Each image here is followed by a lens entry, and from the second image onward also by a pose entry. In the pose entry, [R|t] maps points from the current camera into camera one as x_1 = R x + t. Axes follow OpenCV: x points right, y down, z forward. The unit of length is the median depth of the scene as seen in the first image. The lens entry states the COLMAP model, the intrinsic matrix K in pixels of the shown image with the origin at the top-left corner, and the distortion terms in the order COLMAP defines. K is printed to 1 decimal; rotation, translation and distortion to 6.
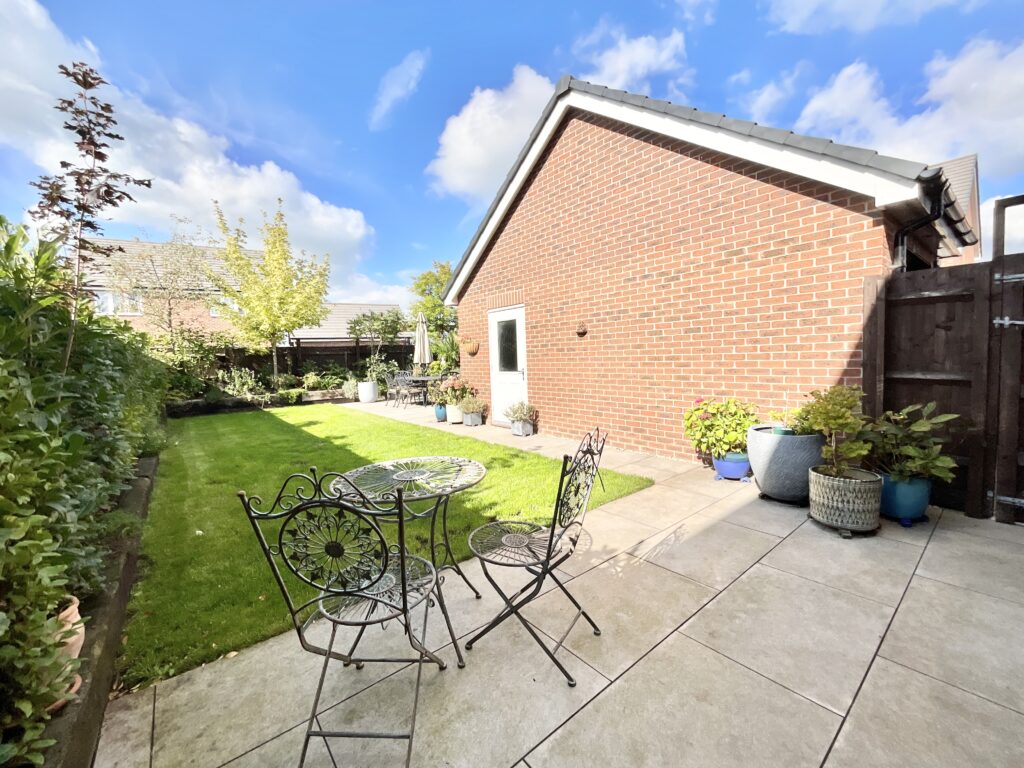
lens RADIAL K [[412.1, 0, 513.3], [0, 412.1, 384.0], [0, 0, 1]] dist [-0.001741, 0.000245]
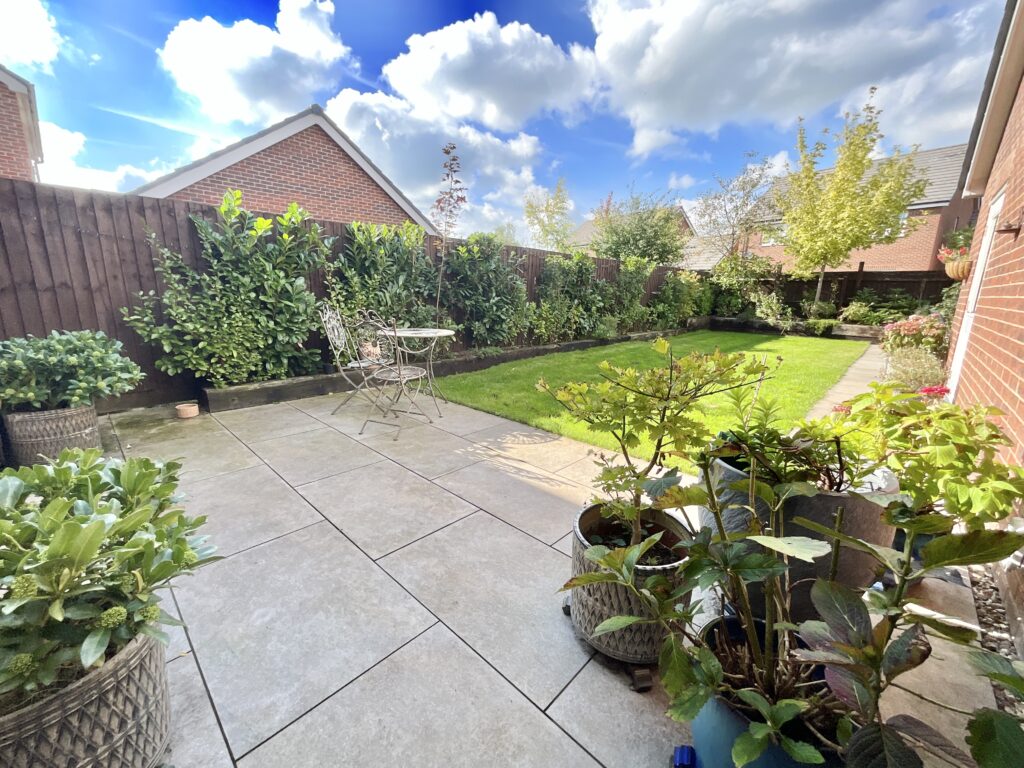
lens RADIAL K [[412.1, 0, 513.5], [0, 412.1, 381.4], [0, 0, 1]] dist [-0.001741, 0.000245]
pose [[0.135638, 0.252316, -0.958091, 0.308868], [-0.091841, 0.966066, 0.241414, -0.012689], [0.986493, 0.055247, 0.154208, 0.203685]]
